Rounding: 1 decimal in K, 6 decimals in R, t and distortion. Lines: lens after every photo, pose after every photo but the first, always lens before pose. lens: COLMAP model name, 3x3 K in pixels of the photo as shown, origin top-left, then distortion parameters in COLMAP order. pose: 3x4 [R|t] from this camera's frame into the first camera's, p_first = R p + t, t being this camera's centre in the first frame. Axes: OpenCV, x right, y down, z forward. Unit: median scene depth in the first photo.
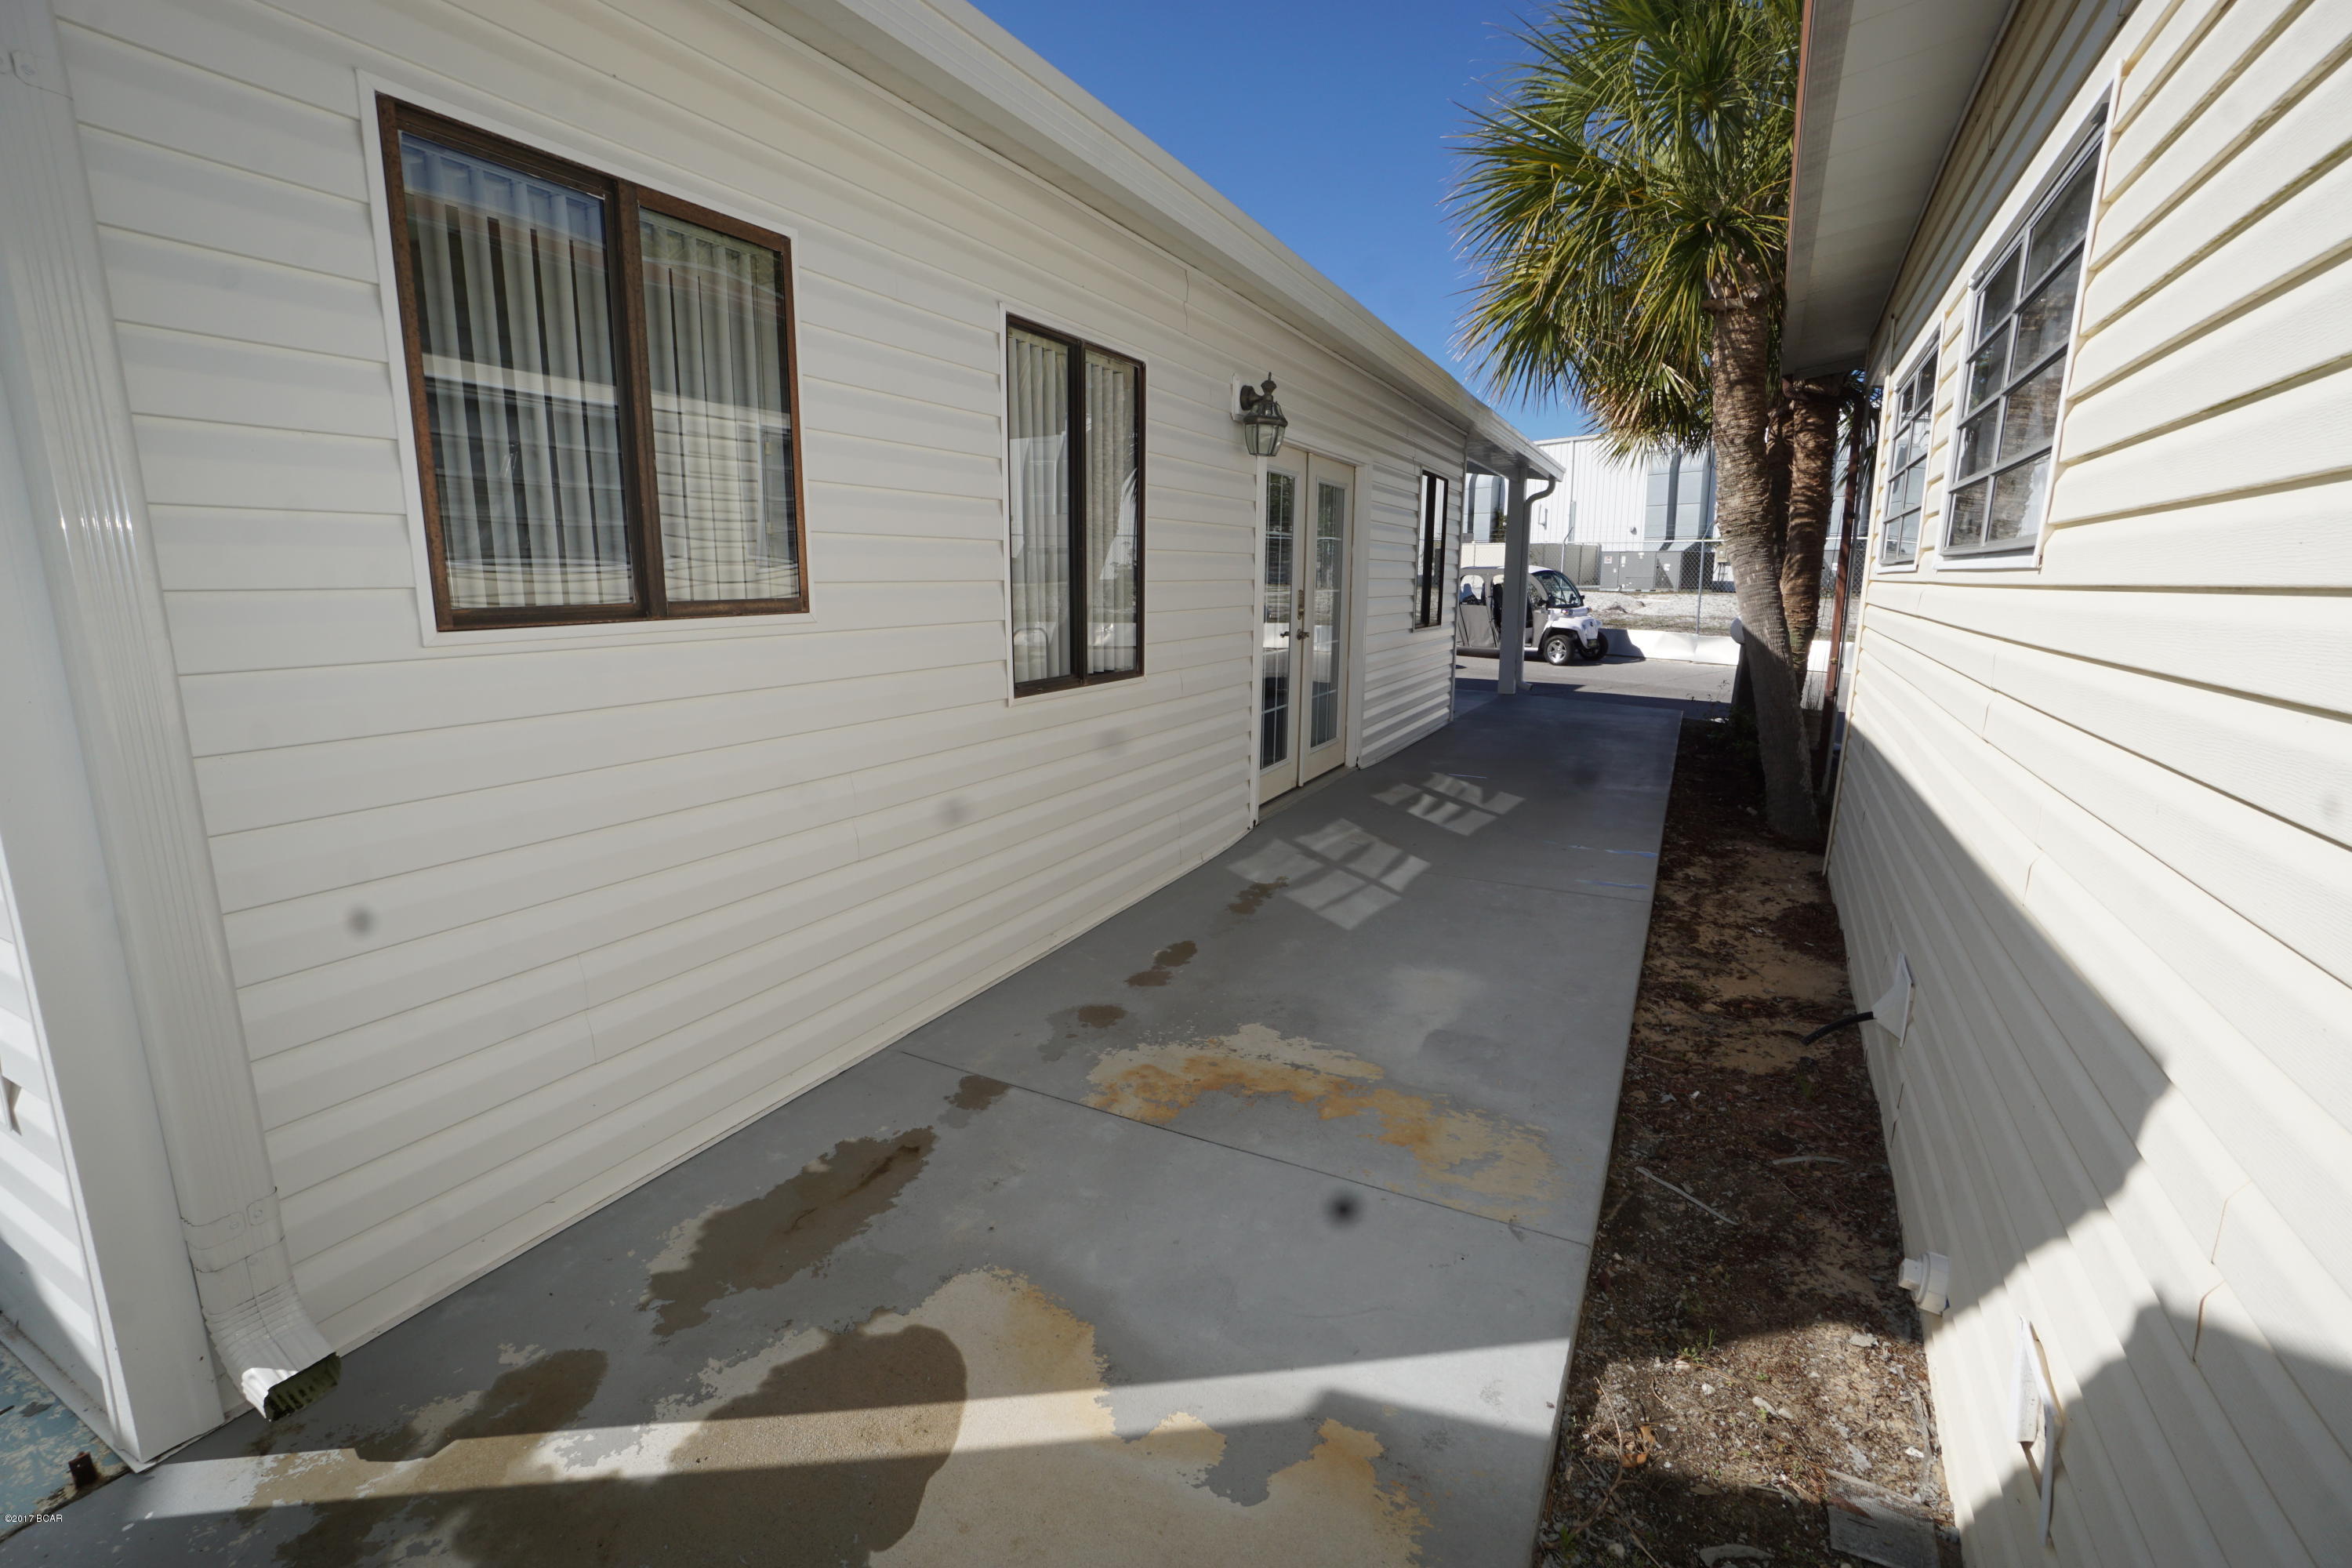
lens RADIAL K [[1062.3, 0, 1166.7], [0, 1062.3, 778.6], [0, 0, 1]] dist [-0.061473, 0.023427]
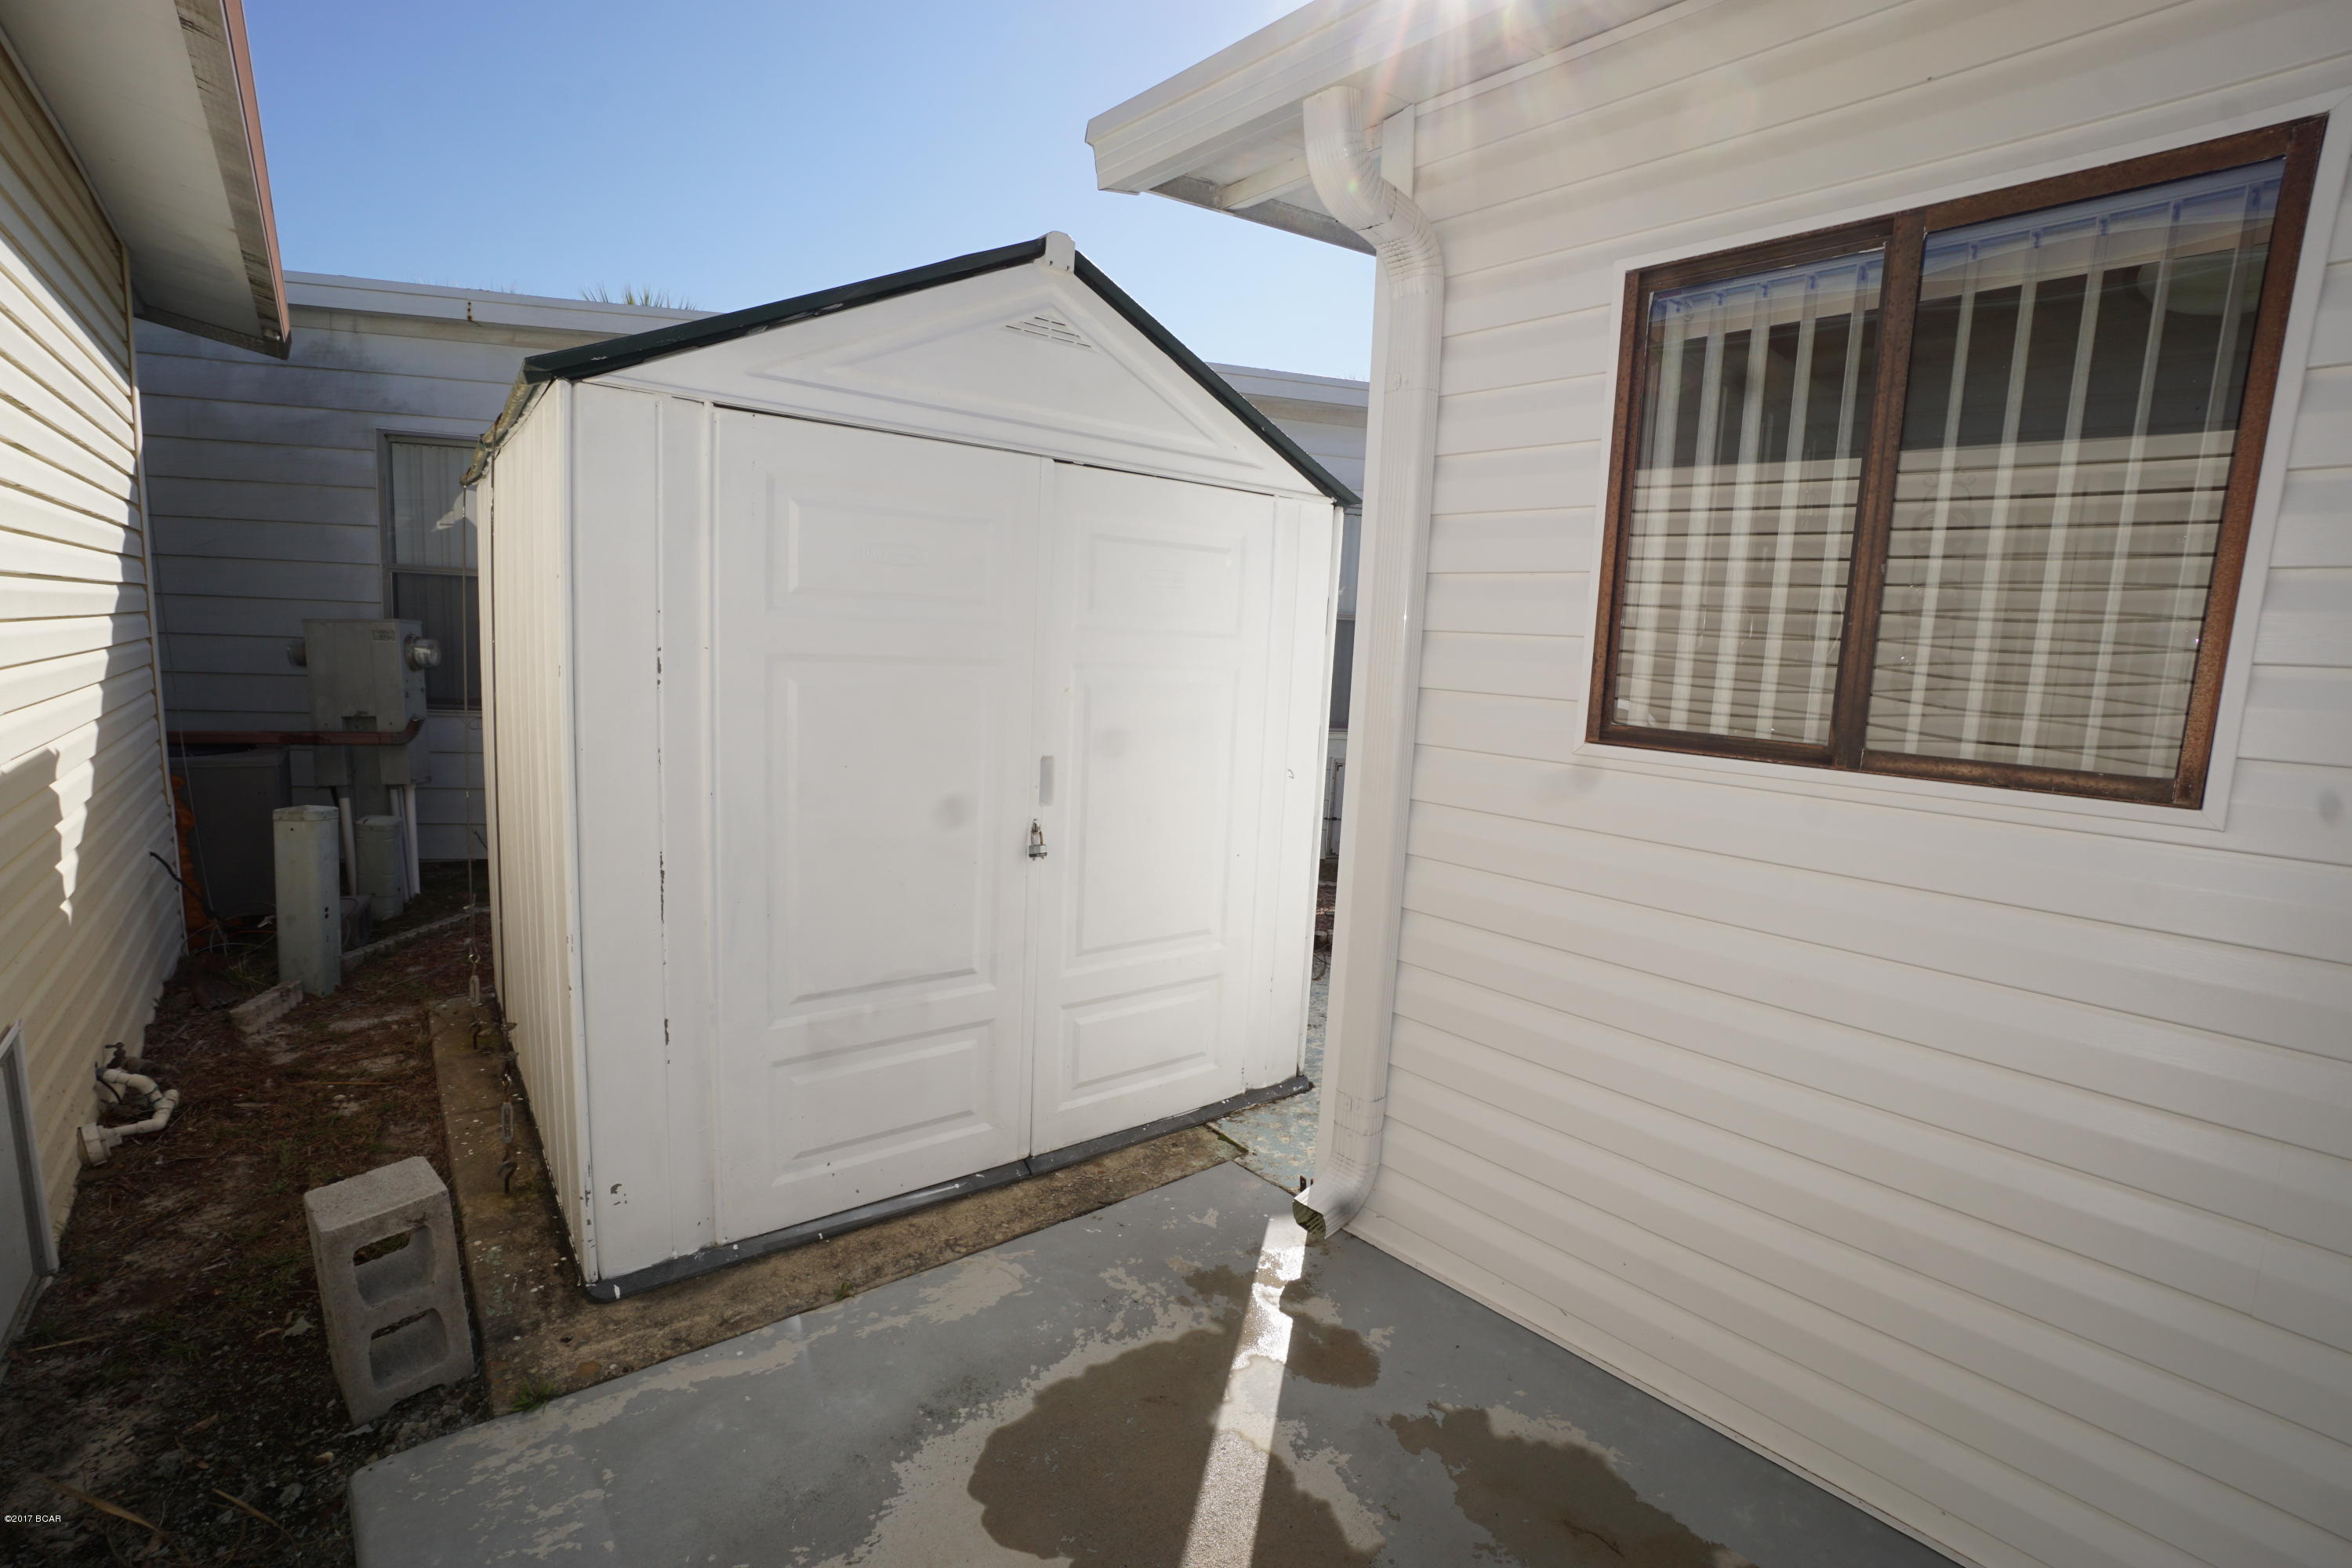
lens RADIAL K [[1062.3, 0, 1166.7], [0, 1062.3, 778.6], [0, 0, 1]] dist [-0.061473, 0.023427]
pose [[-0.359758, 0.102606, -0.927387, 0.478152], [-0.227703, 0.954228, 0.193908, -0.215701], [0.904835, 0.280929, -0.319927, 0.952917]]
